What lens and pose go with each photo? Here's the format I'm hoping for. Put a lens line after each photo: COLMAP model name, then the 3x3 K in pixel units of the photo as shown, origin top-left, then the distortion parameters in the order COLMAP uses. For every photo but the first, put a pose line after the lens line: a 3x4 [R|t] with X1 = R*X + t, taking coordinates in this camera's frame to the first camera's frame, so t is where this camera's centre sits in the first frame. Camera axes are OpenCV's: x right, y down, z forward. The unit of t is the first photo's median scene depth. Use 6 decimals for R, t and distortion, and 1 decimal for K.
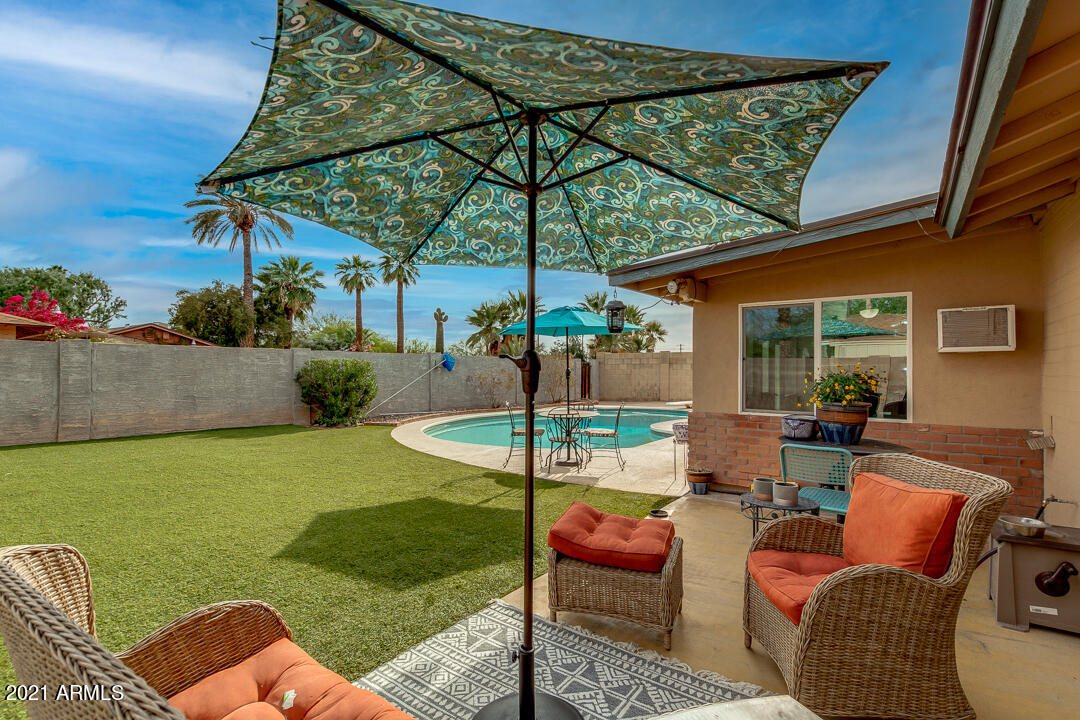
lens RADIAL K [[498.2, 0, 542.9], [0, 498.2, 362.8], [0, 0, 1]] dist [0.000762, -0.000223]
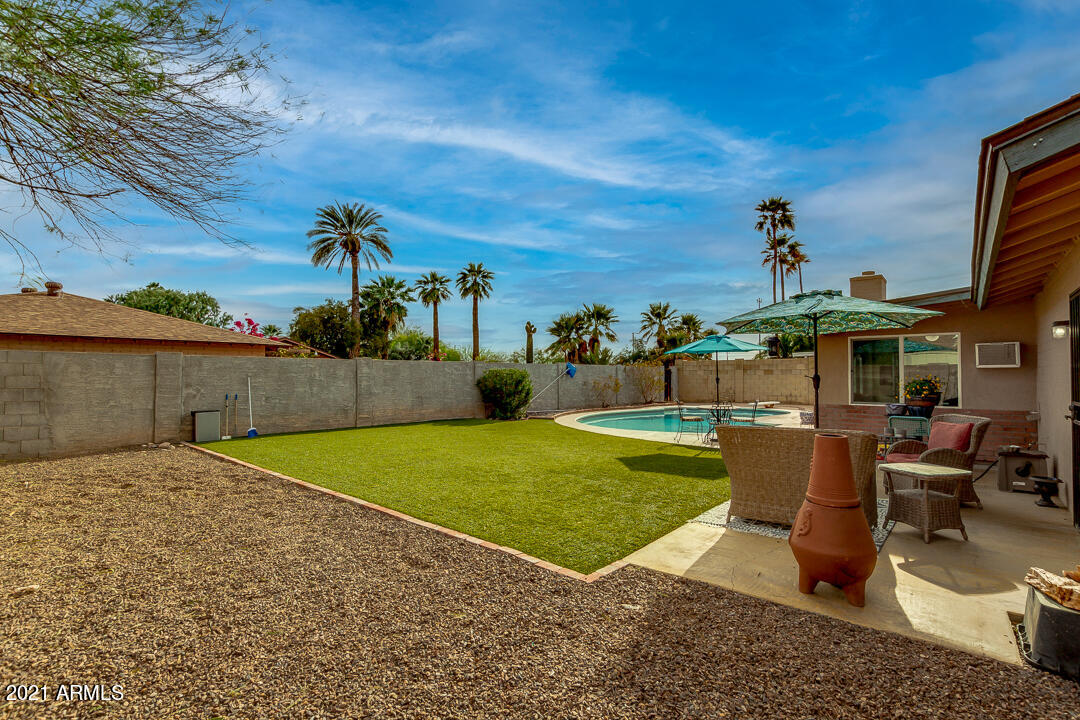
lens RADIAL K [[498.2, 0, 542.9], [0, 498.2, 362.8], [0, 0, 1]] dist [0.000762, -0.000223]
pose [[0.997234, -0.006381, -0.074056, -0.092685], [0.005719, 0.999942, -0.009143, -0.004780], [0.074110, 0.008694, 0.997212, -0.133781]]
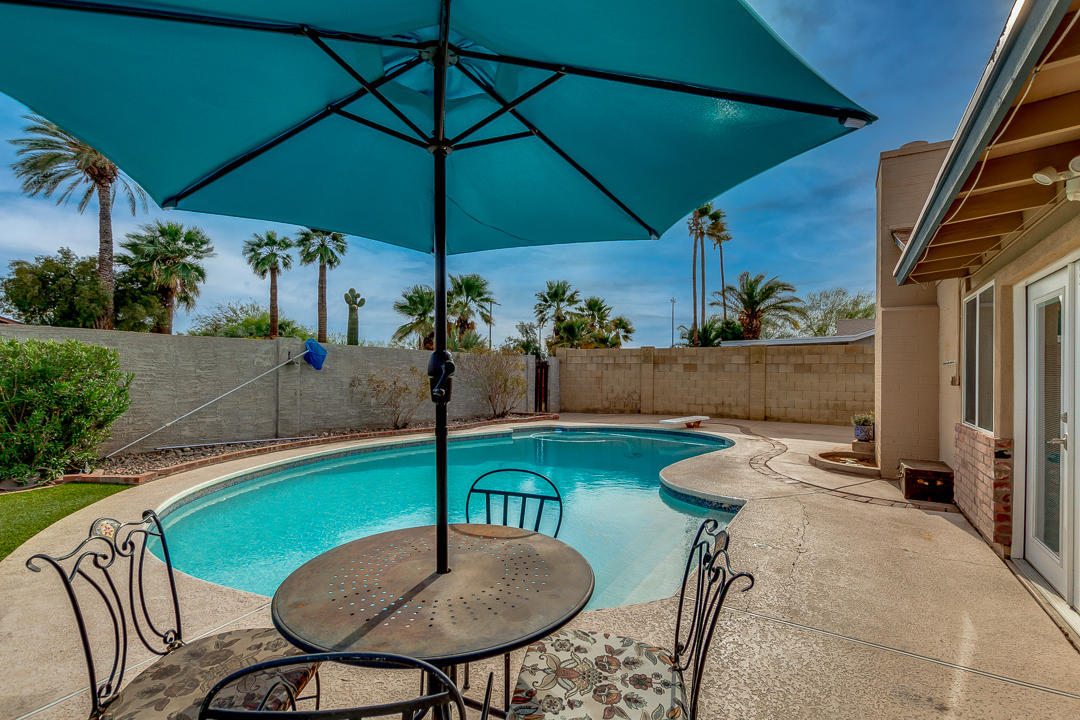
lens RADIAL K [[505.9, 0, 543.6], [0, 505.9, 368.5], [0, 0, 1]] dist [-0.000677, -0.001299]
pose [[0.996346, 0.010946, 0.084699, 0.019866], [-0.011605, 0.999906, 0.007292, 0.004199], [-0.084611, -0.008249, 0.996380, 0.200881]]
